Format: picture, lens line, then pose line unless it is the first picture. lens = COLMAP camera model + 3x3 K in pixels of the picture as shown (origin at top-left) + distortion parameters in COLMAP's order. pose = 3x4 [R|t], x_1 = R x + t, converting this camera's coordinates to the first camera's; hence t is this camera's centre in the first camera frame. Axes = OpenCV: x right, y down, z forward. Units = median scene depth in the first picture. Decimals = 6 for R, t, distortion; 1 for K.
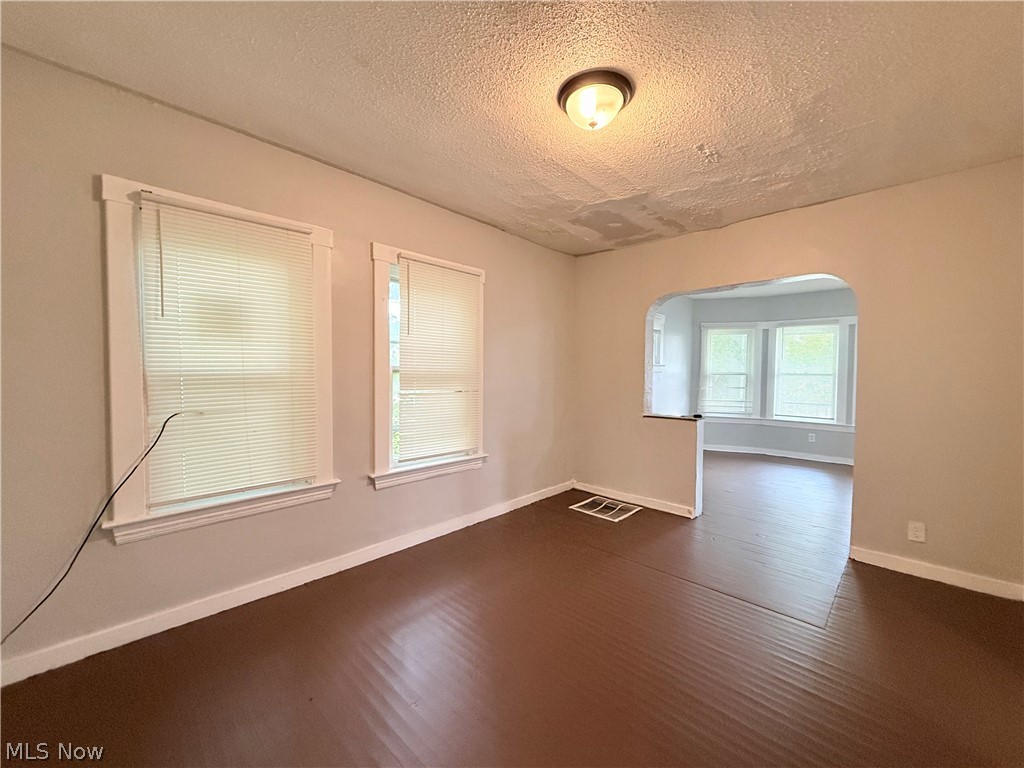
lens RADIAL K [[405.8, 0, 508.3], [0, 405.8, 384.2], [0, 0, 1]] dist [-0.003080, 0.000533]
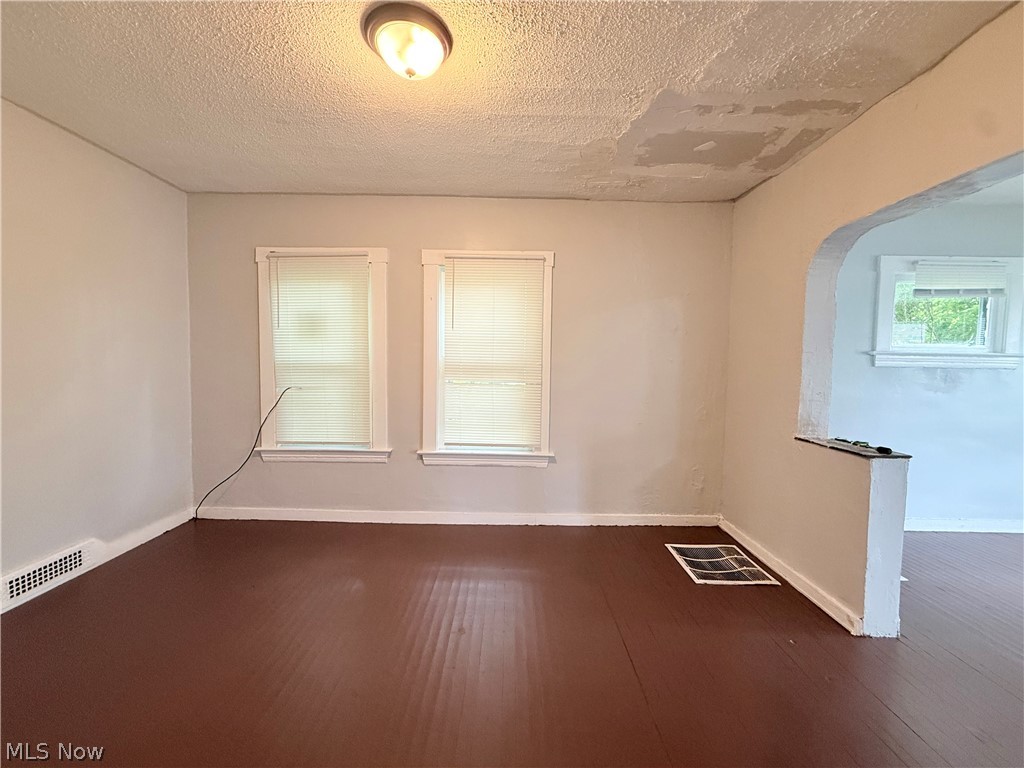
lens RADIAL K [[405.8, 0, 508.3], [0, 405.8, 384.2], [0, 0, 1]] dist [-0.003080, 0.000533]
pose [[0.692155, 0.042110, -0.720520, 0.575240], [-0.030594, 0.999111, 0.029003, -0.008539], [0.721100, 0.001969, 0.692828, 0.320344]]
